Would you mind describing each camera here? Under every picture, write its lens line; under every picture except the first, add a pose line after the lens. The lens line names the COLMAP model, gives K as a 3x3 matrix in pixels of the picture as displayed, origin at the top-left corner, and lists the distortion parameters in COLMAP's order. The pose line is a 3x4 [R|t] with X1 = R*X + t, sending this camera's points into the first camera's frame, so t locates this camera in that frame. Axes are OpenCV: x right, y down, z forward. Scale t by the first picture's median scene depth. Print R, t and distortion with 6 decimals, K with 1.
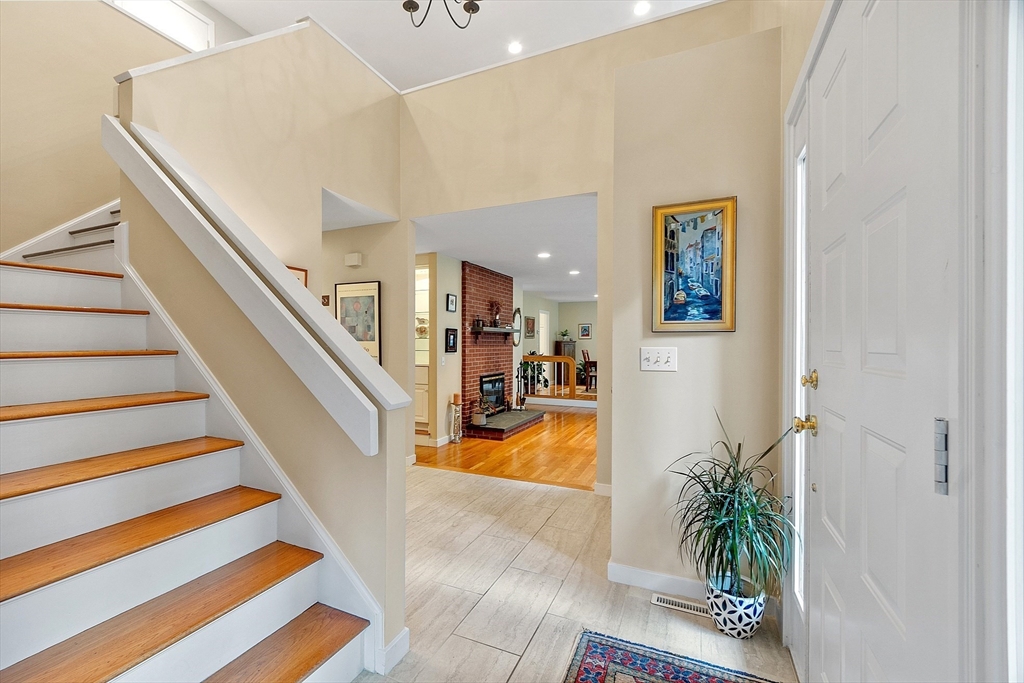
lens RADIAL K [[453.6, 0, 480.2], [0, 453.6, 335.2], [0, 0, 1]] dist [0.008473, -0.000461]
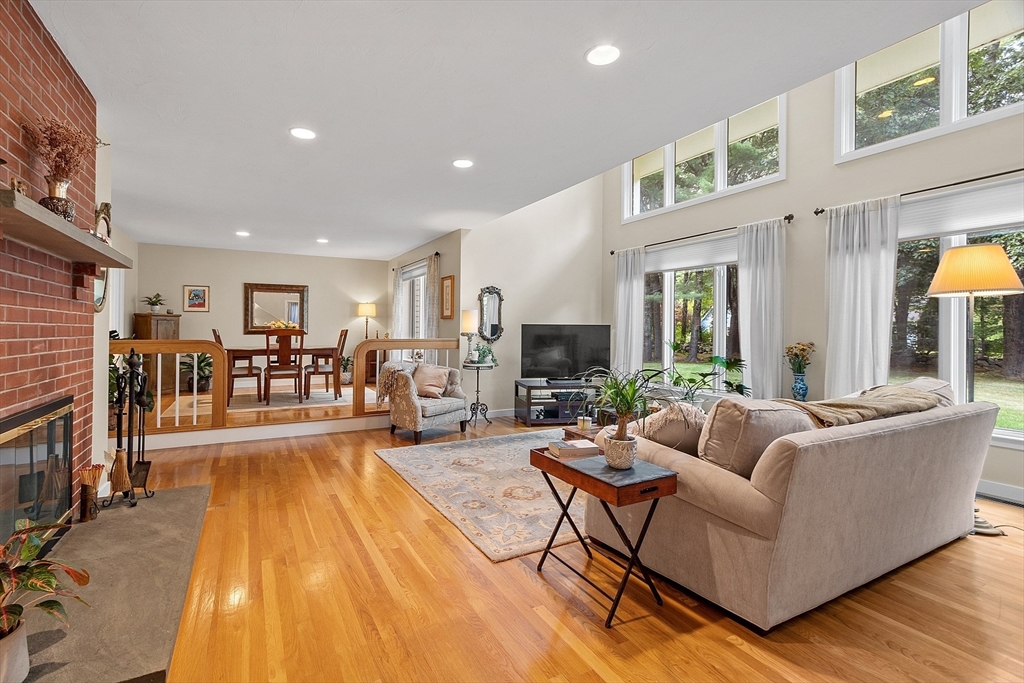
lens RADIAL K [[458.0, 0, 475.7], [0, 458.0, 325.7], [0, 0, 1]] dist [0.006760, -0.000102]
pose [[0.608939, 0.006516, 0.793190, -0.015835], [-0.013642, 0.999904, 0.002259, 0.020442], [-0.793100, -0.012197, 0.608969, 0.374934]]
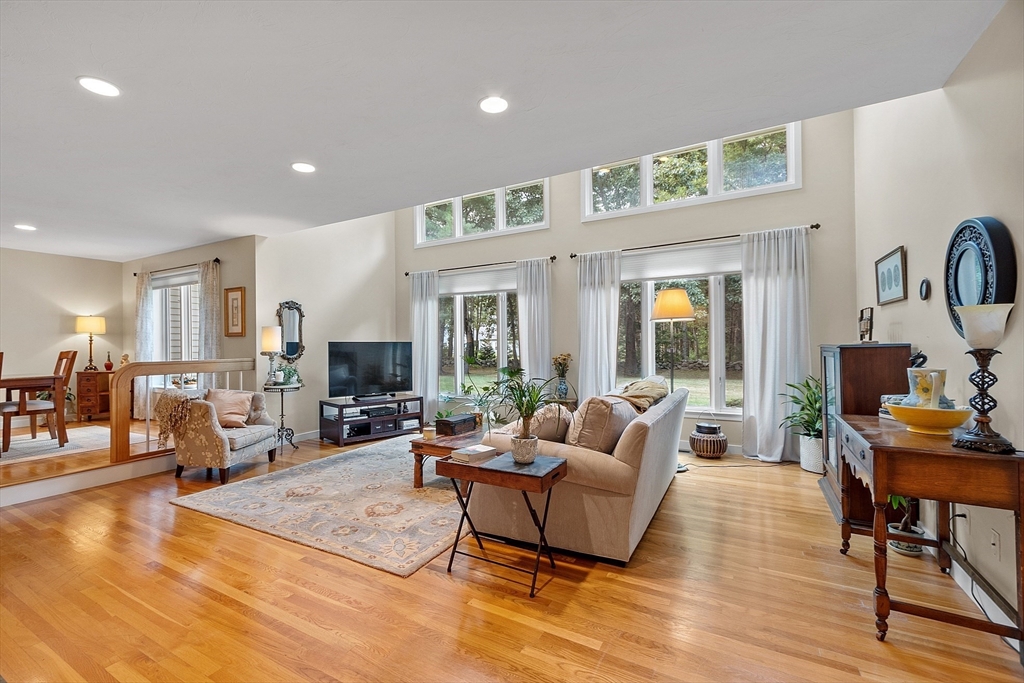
lens RADIAL K [[450.1, 0, 480.2], [0, 450.1, 341.9], [0, 0, 1]] dist [0.008659, -0.001058]
pose [[0.089587, 0.003847, 0.995972, -0.045089], [-0.003139, 0.999989, -0.003580, 0.020681], [-0.995974, -0.002805, 0.089598, 0.433875]]
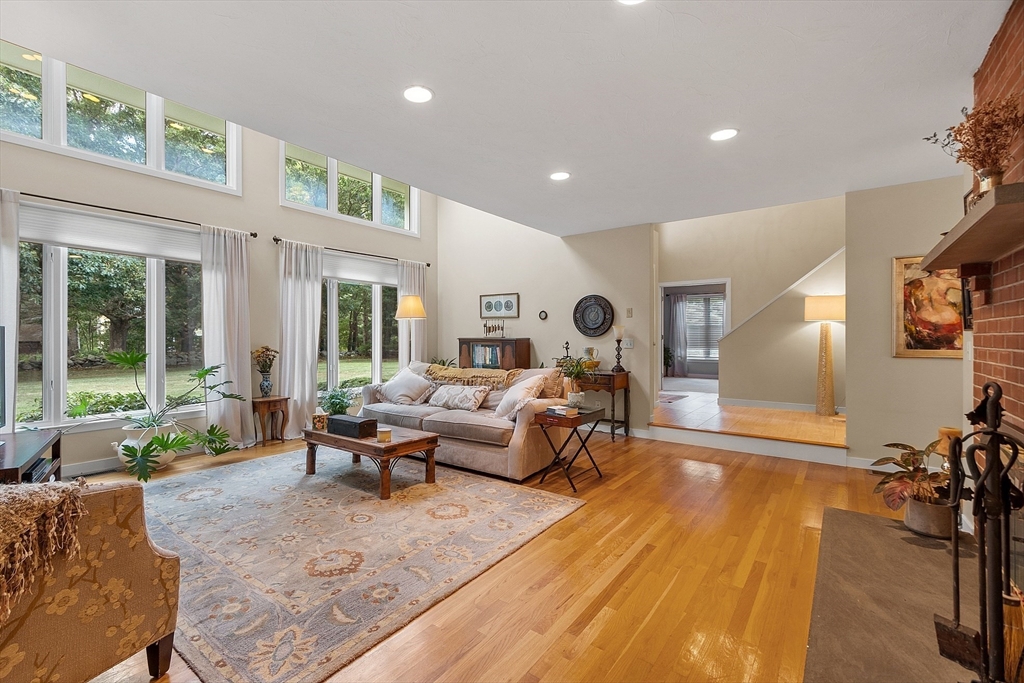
lens RADIAL K [[453.6, 0, 480.2], [0, 453.6, 335.2], [0, 0, 1]] dist [0.008473, -0.000461]
pose [[-0.975891, -0.006075, 0.218174, 0.138761], [-0.009193, 0.999870, -0.013282, 0.024605], [-0.218065, -0.014967, -0.975819, 0.747562]]
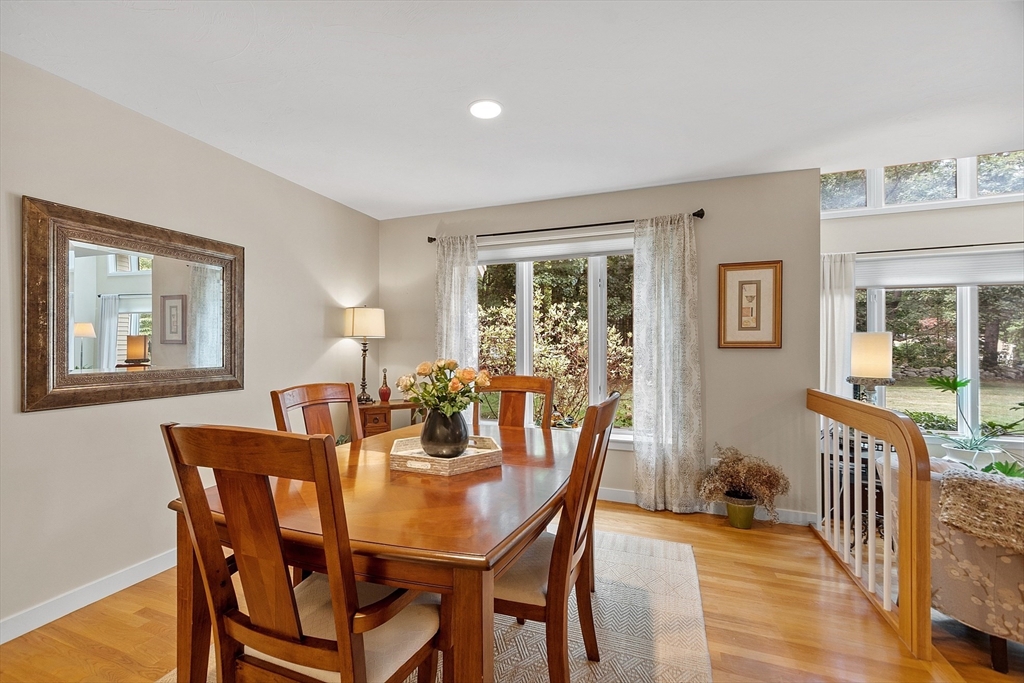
lens RADIAL K [[450.1, 0, 480.2], [0, 450.1, 341.9], [0, 0, 1]] dist [0.008659, -0.001058]
pose [[-0.068654, 0.010195, 0.997588, 0.130899], [-0.011486, 0.999873, -0.011009, 0.015350], [-0.997574, -0.012214, -0.068528, 0.867215]]
